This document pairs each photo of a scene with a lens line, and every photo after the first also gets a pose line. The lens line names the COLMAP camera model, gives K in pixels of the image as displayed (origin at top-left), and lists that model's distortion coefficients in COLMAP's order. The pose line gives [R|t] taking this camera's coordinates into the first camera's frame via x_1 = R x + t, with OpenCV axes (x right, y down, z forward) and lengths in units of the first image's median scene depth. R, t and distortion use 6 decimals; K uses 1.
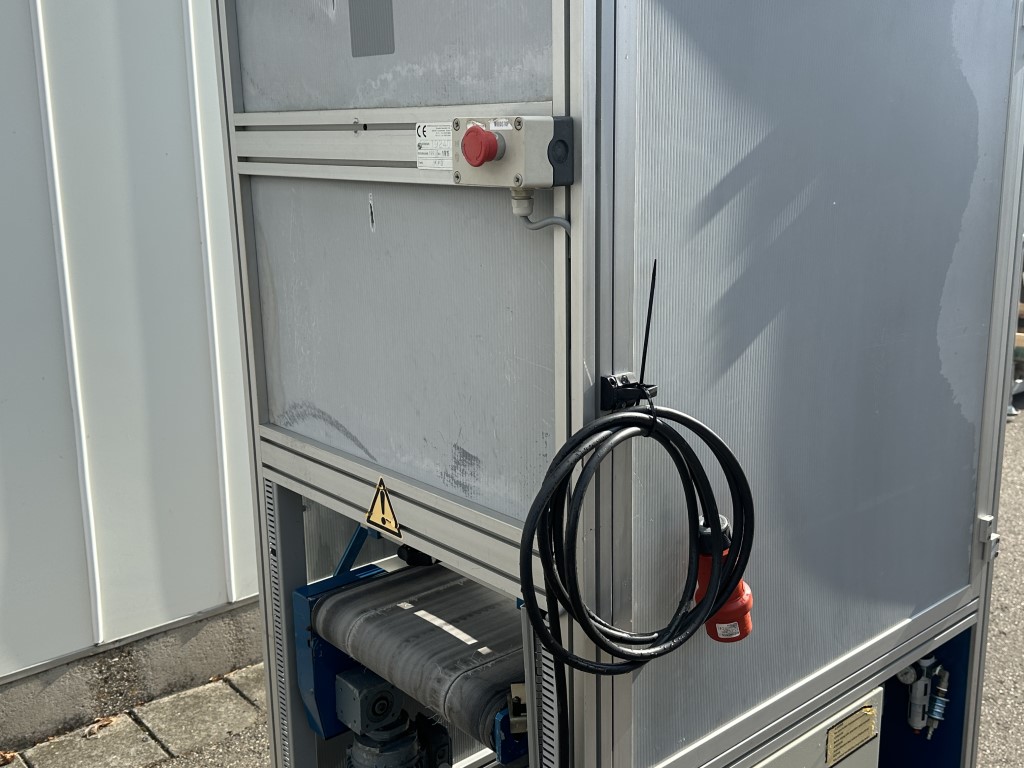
lens RADIAL K [[1065.8, 0, 511.6], [0, 1065.8, 380.4], [0, 0, 1]] dist [-0.003491, 0.000000]
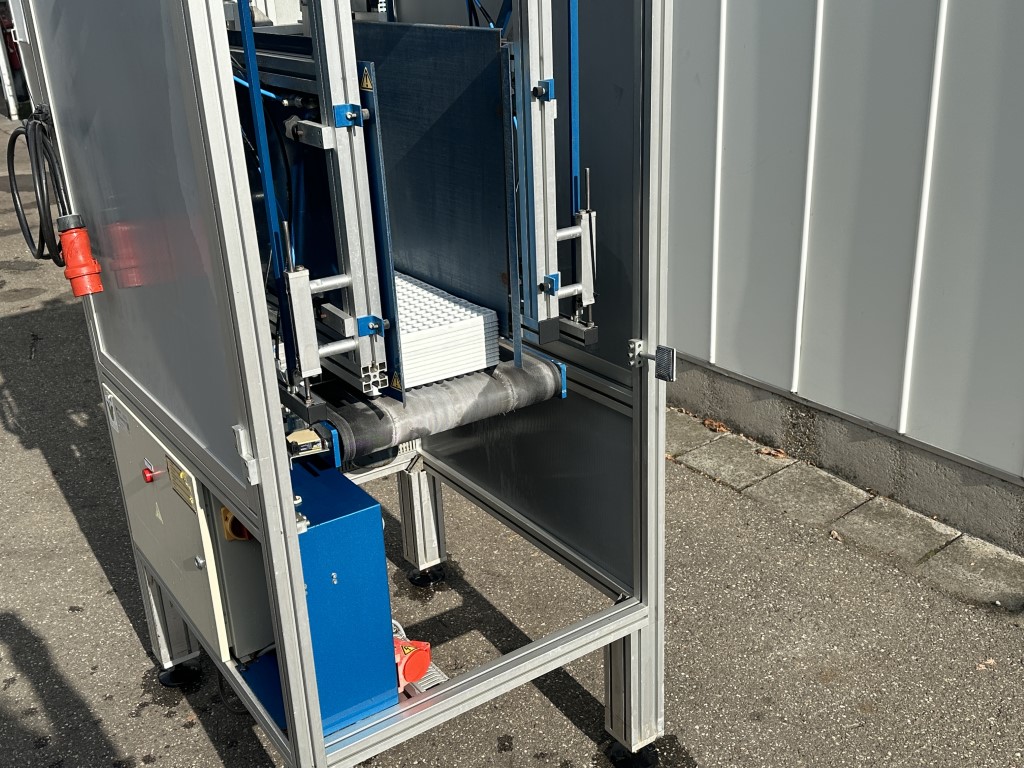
lens RADIAL K [[1065.8, 0, 513.5], [0, 1065.8, 389.6], [0, 0, 1]] dist [-0.003491, 0.000000]
pose [[-0.130907, 0.383813, -0.914085, 0.719977], [-0.175905, 0.898397, 0.402418, -0.173248], [0.975664, 0.213471, -0.050092, 0.748205]]
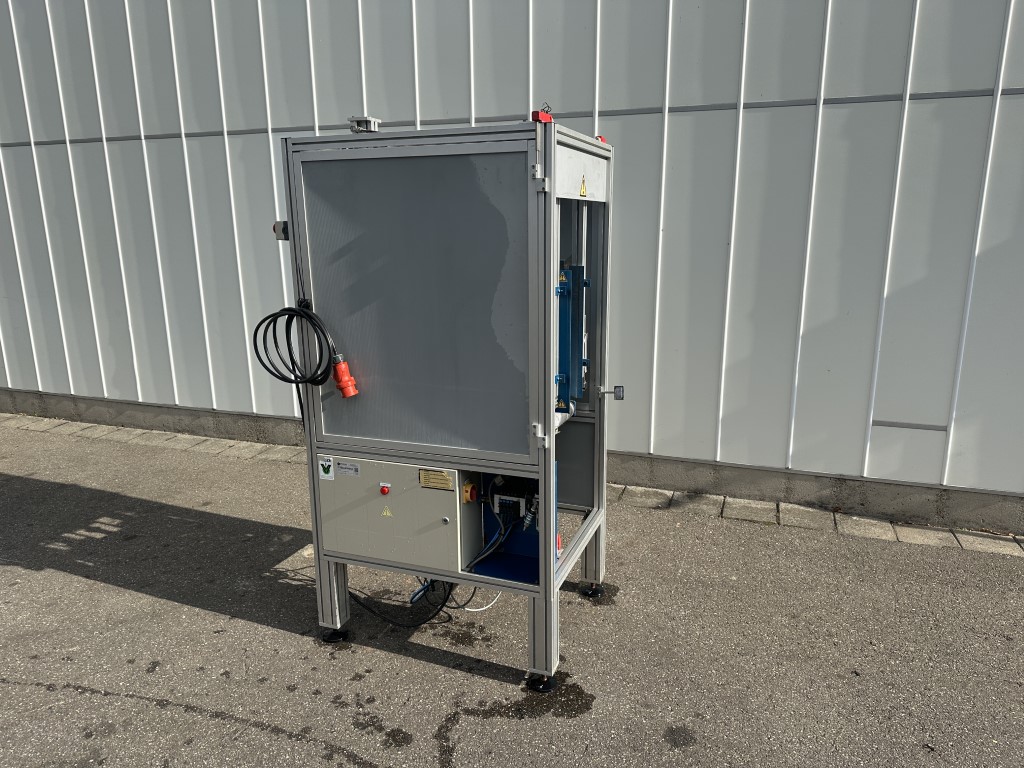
lens RADIAL K [[706.4, 0, 511.0], [0, 706.4, 384.6], [0, 0, 1]] dist [0.004776, -0.000275]
pose [[0.455040, 0.197324, -0.868333, 0.926665], [-0.188529, 0.974382, 0.122627, -0.057359], [0.870285, 0.107906, 0.480584, 0.189624]]
